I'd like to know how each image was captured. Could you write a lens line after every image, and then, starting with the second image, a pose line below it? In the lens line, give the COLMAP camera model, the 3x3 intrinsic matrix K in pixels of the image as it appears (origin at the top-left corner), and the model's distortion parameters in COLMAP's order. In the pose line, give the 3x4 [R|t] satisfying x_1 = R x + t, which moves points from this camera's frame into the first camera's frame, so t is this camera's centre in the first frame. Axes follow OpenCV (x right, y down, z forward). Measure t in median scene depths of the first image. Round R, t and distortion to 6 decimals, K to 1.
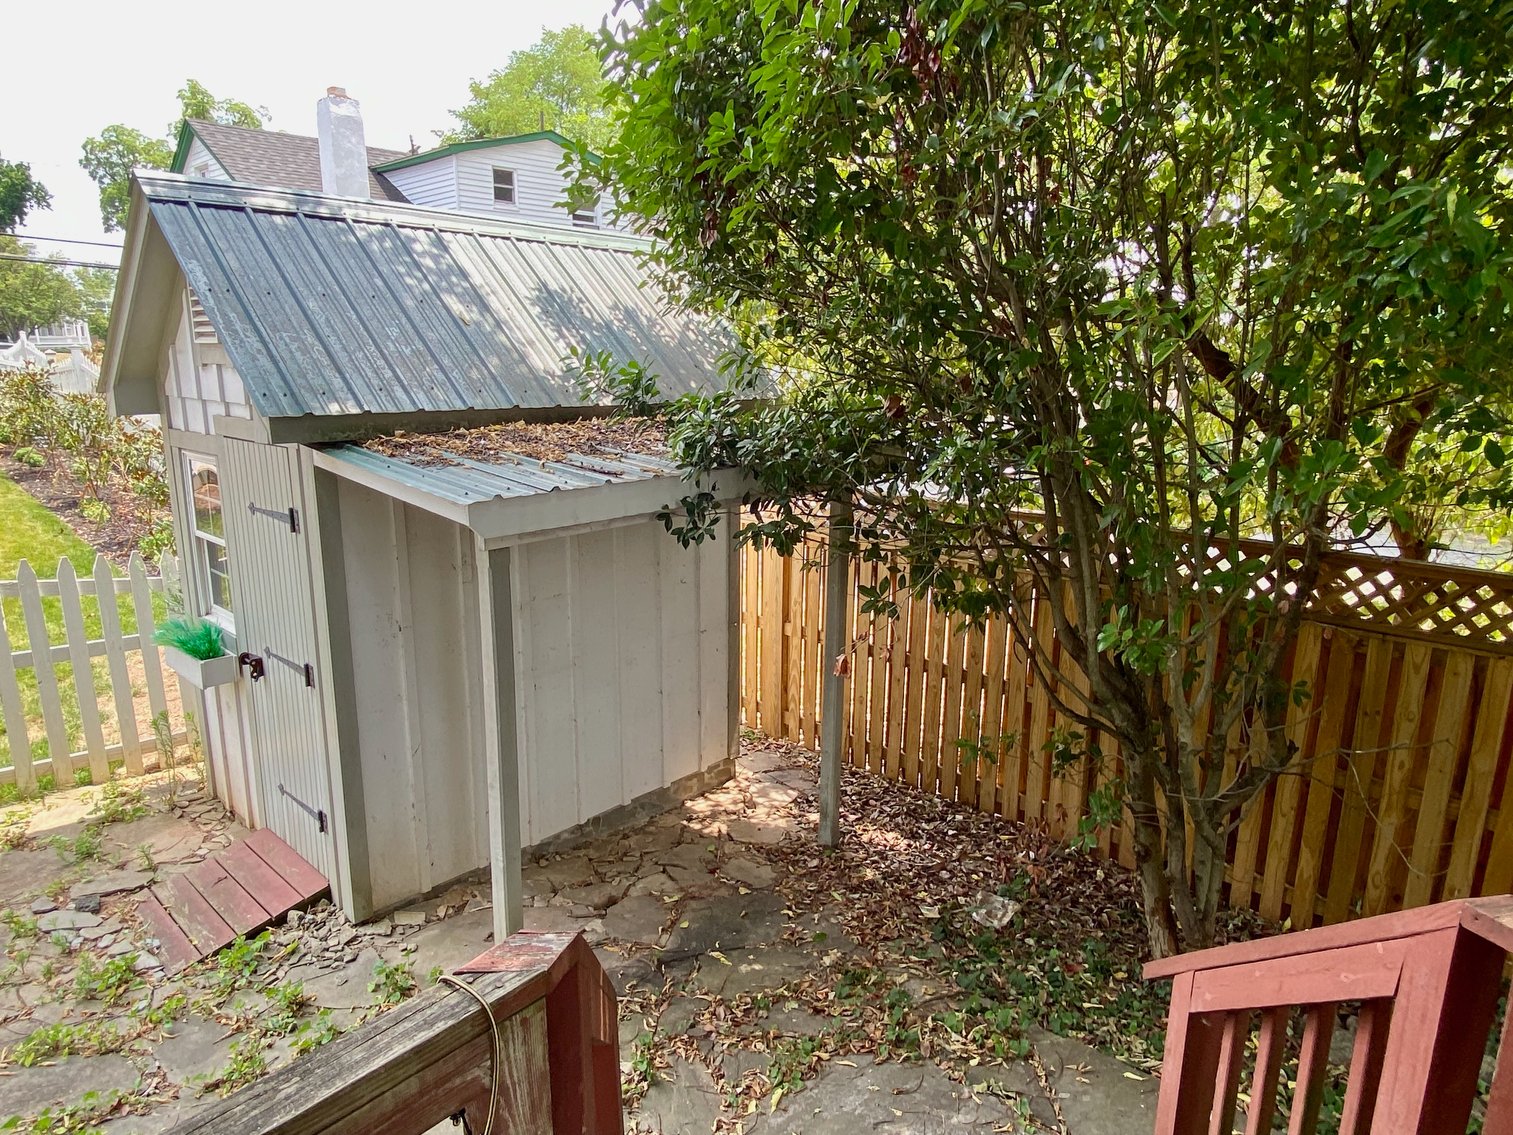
lens RADIAL K [[954.7, 0, 751.7], [0, 954.7, 562.0], [0, 0, 1]] dist [0.006543, -0.019926]
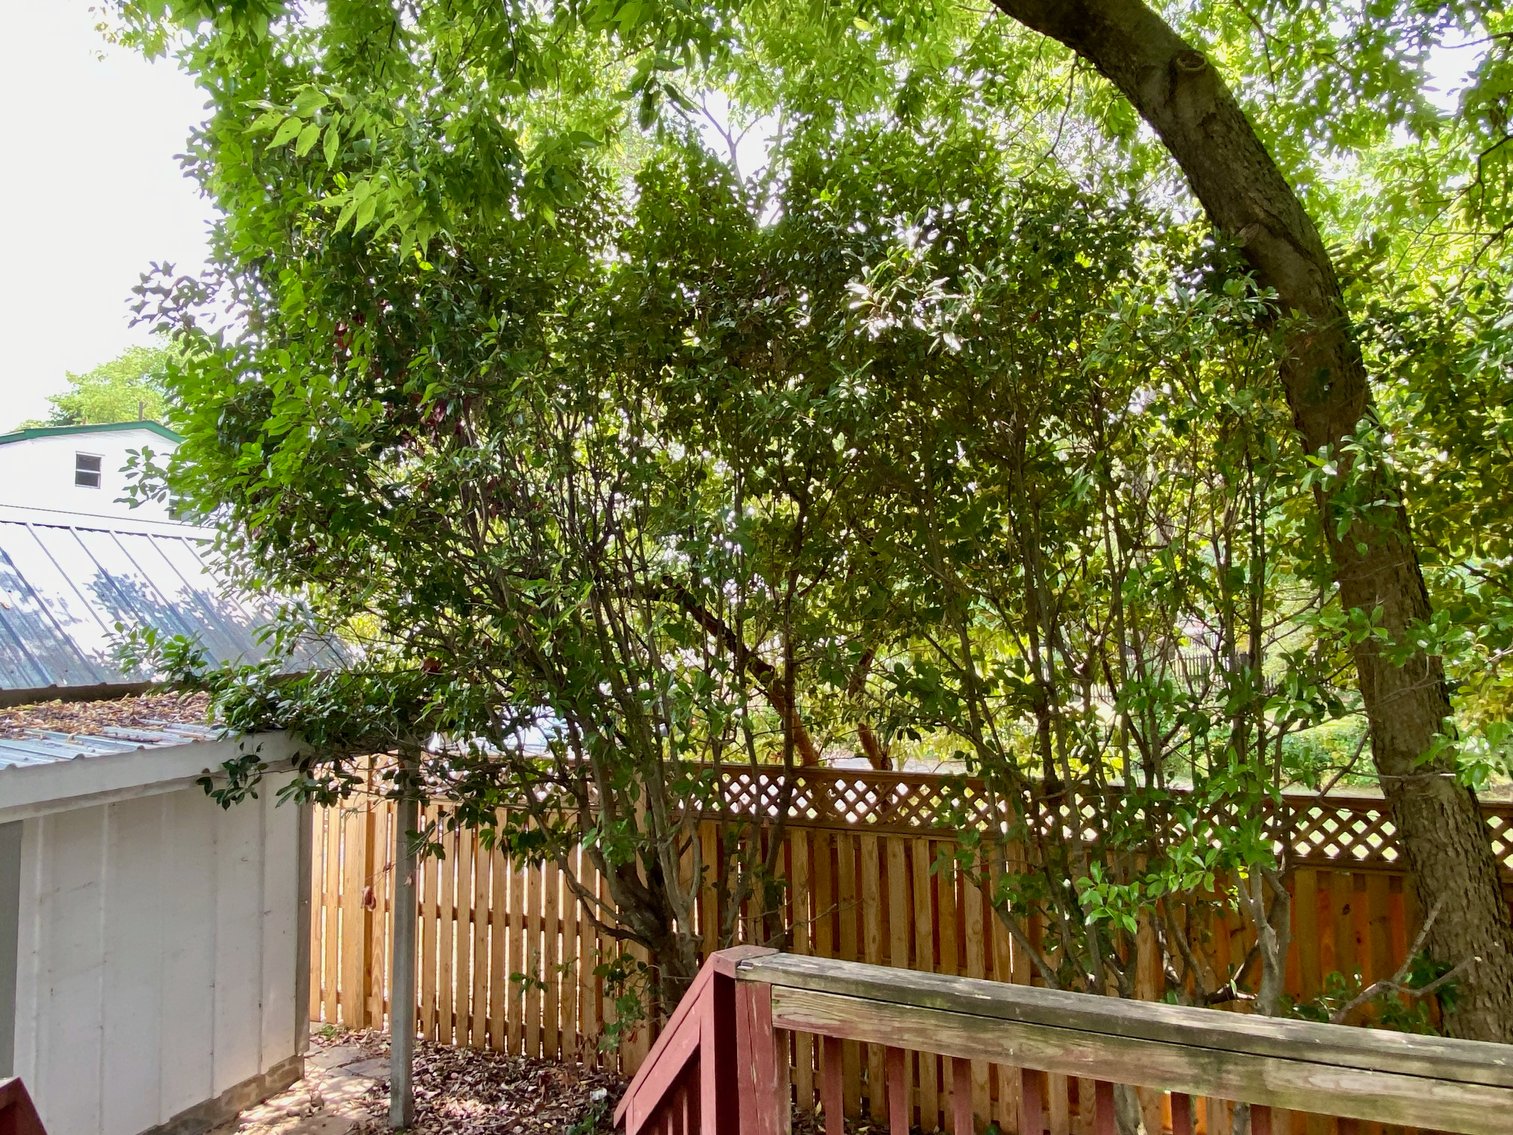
lens RADIAL K [[954.7, 0, 769.7], [0, 954.7, 531.7], [0, 0, 1]] dist [0.006543, -0.019926]
pose [[0.930493, 0.006433, 0.366252, 0.073874], [0.108964, 0.949725, -0.293513, 0.050083], [-0.349727, 0.313020, 0.883012, -0.173668]]
